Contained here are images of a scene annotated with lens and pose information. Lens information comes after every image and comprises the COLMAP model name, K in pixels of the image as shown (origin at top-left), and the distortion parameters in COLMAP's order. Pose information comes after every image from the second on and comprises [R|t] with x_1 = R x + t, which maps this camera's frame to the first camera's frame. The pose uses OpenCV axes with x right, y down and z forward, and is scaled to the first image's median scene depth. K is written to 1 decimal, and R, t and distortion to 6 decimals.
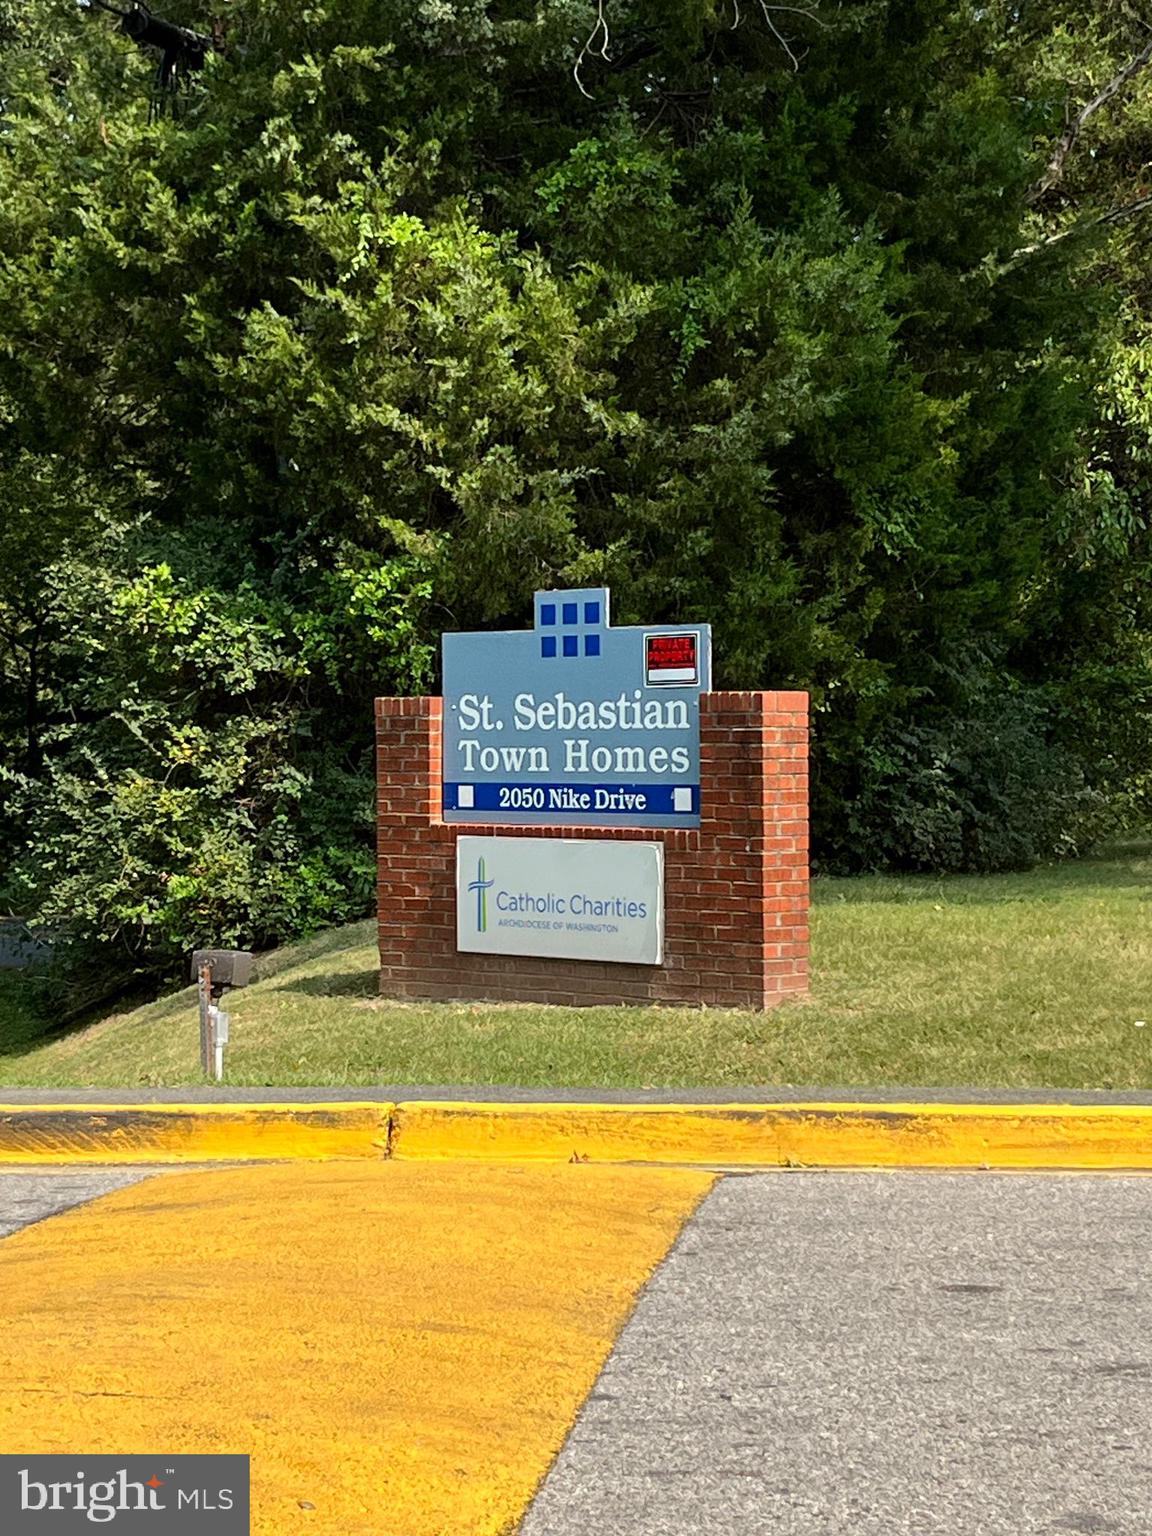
lens RADIAL K [[3332.3, 0, 573.5], [0, 3332.3, 766.9], [0, 0, 1]] dist [0.172939, 0.000000]
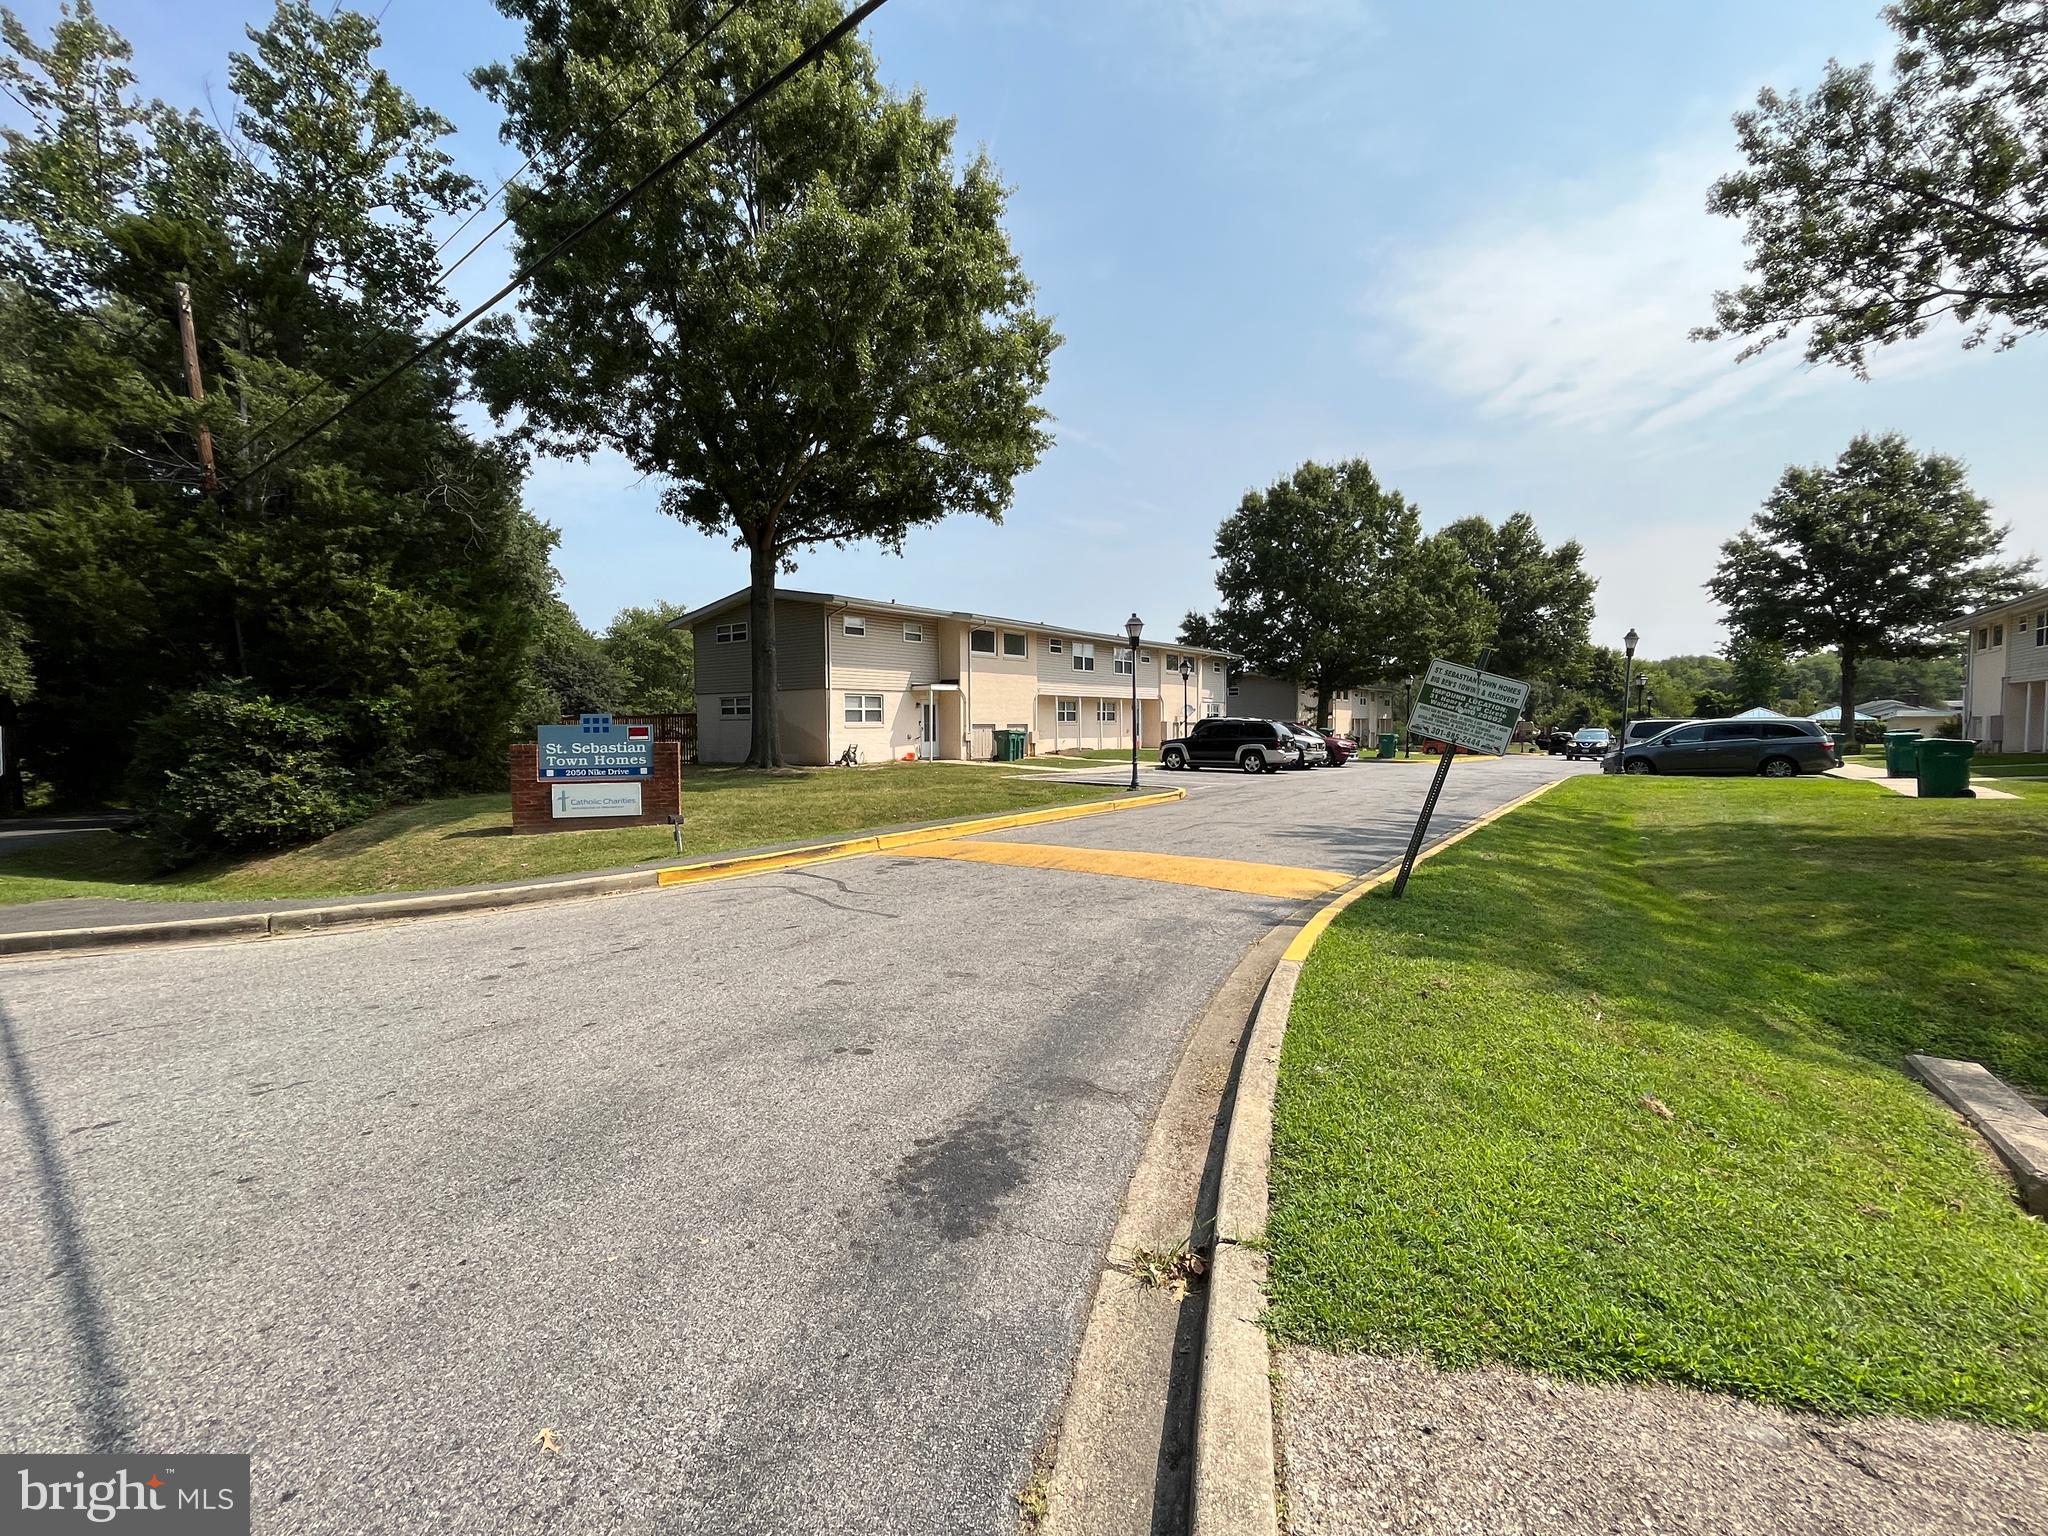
lens RADIAL K [[882.8, 0, 1022.8], [0, 882.8, 763.8], [0, 0, 1]] dist [-0.002288, 0.000290]
pose [[0.492477, -0.035457, 0.869603, -0.599101], [0.019163, 0.999369, 0.029896, -0.019004], [-0.870114, 0.001941, 0.492846, 0.127565]]
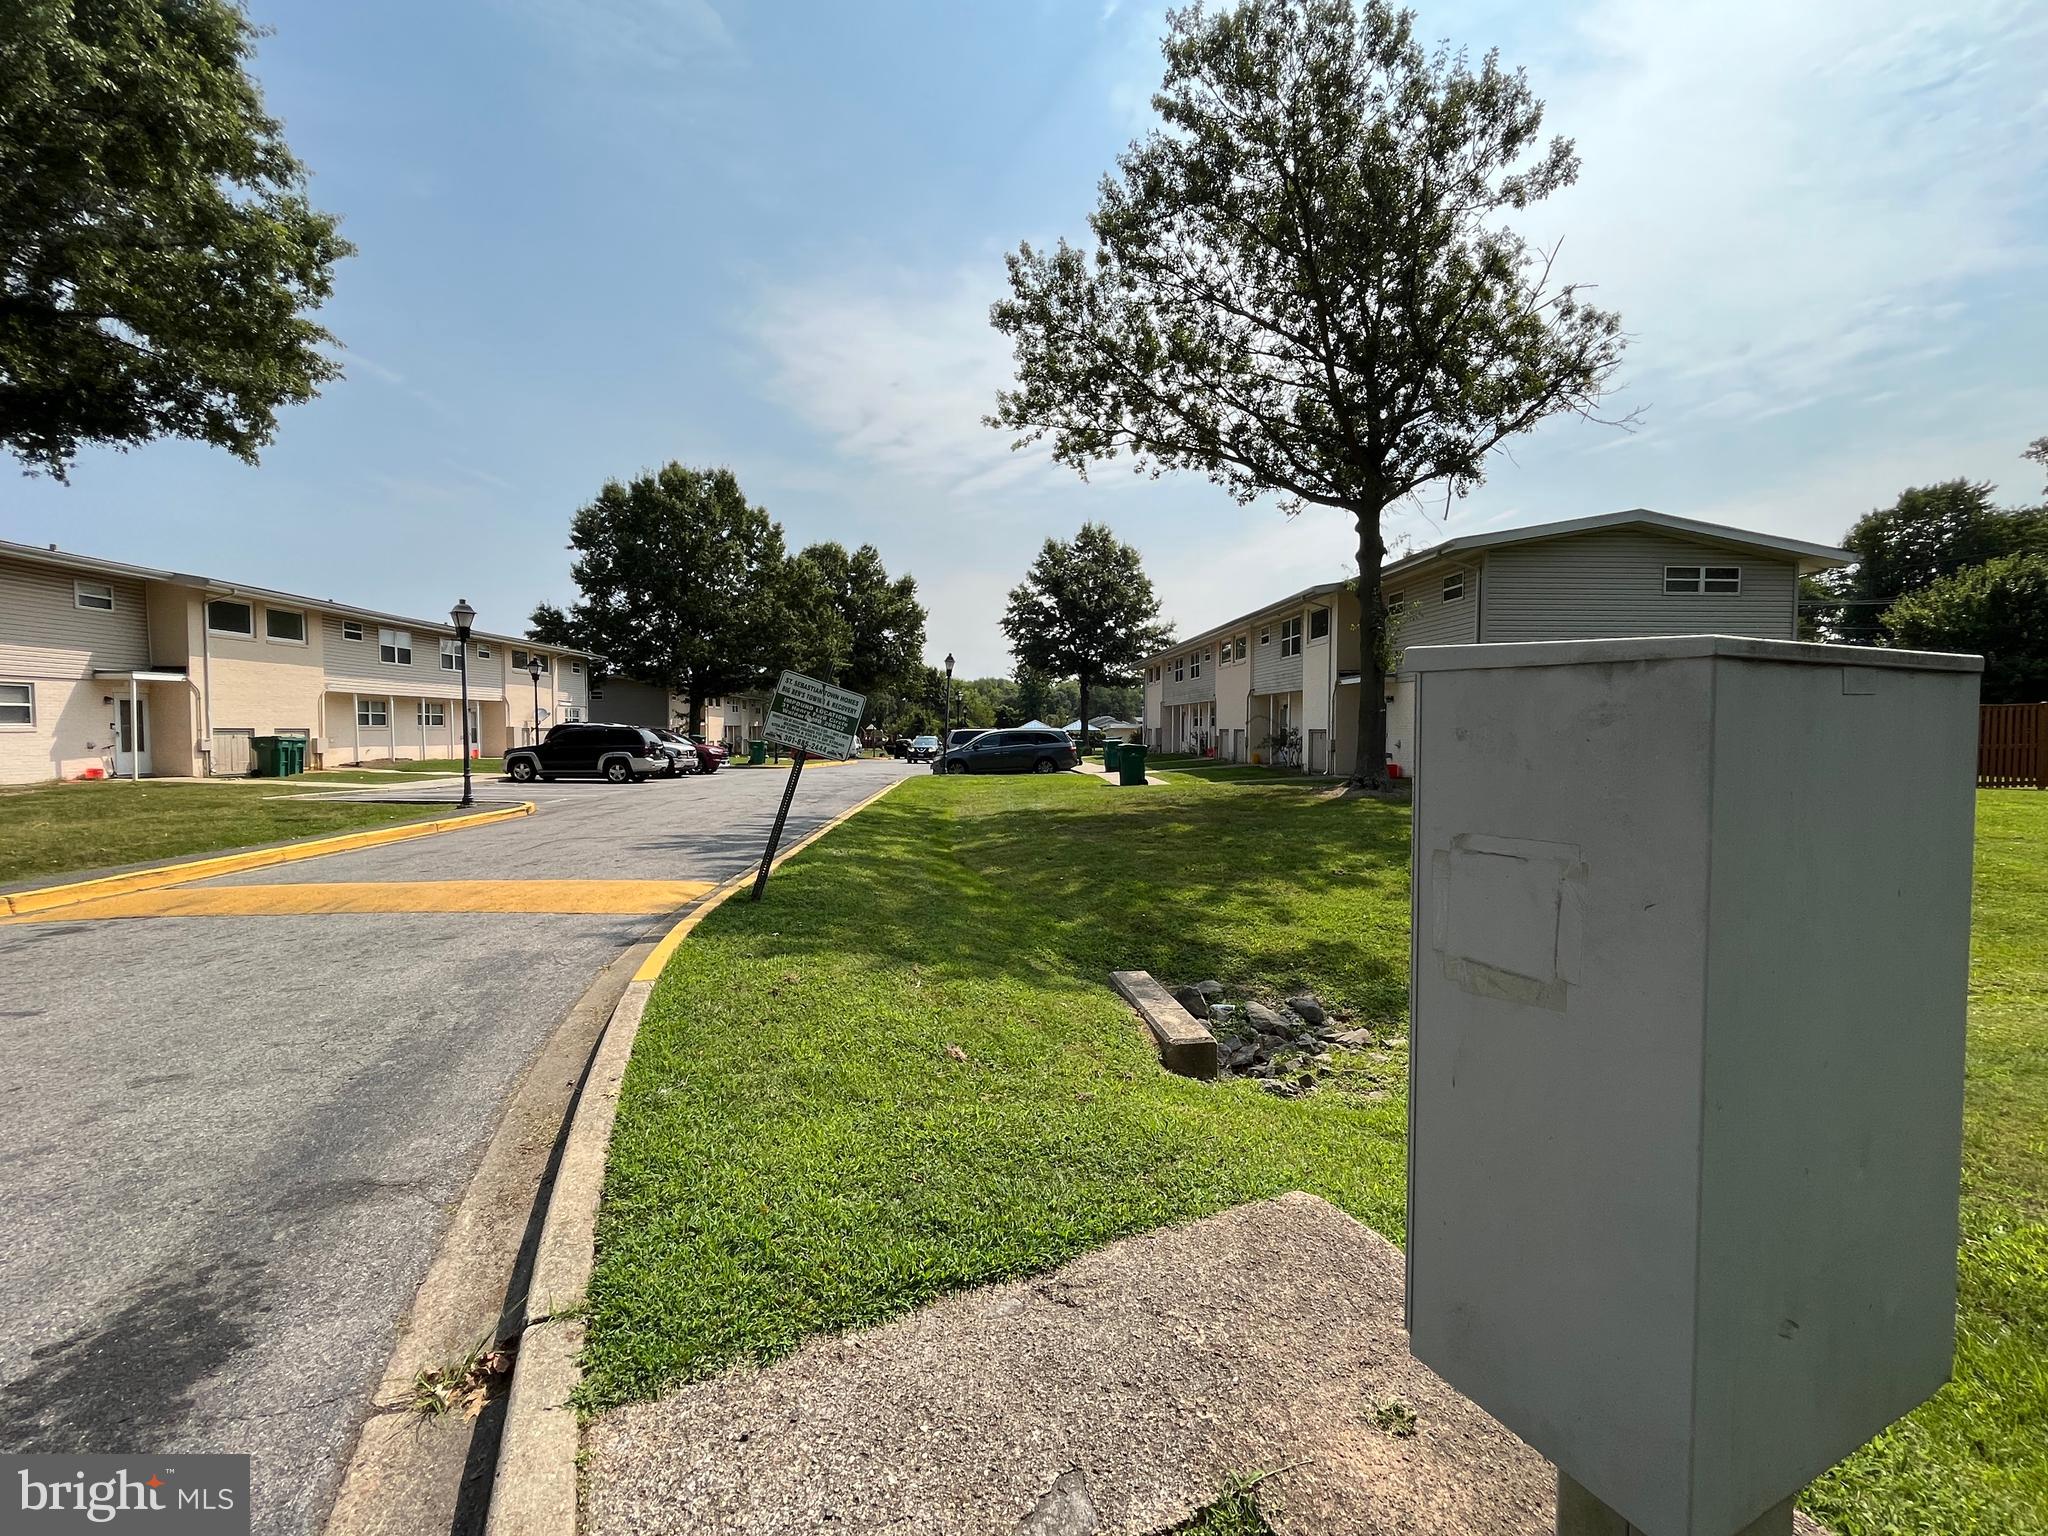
lens RADIAL K [[882.8, 0, 1022.3], [0, 882.8, 766.3], [0, 0, 1]] dist [-0.002288, 0.000290]
pose [[-0.164767, -0.034661, 0.985723, -0.593248], [0.018029, 0.999110, 0.038145, -0.019142], [-0.986168, 0.024057, -0.163995, 0.119927]]
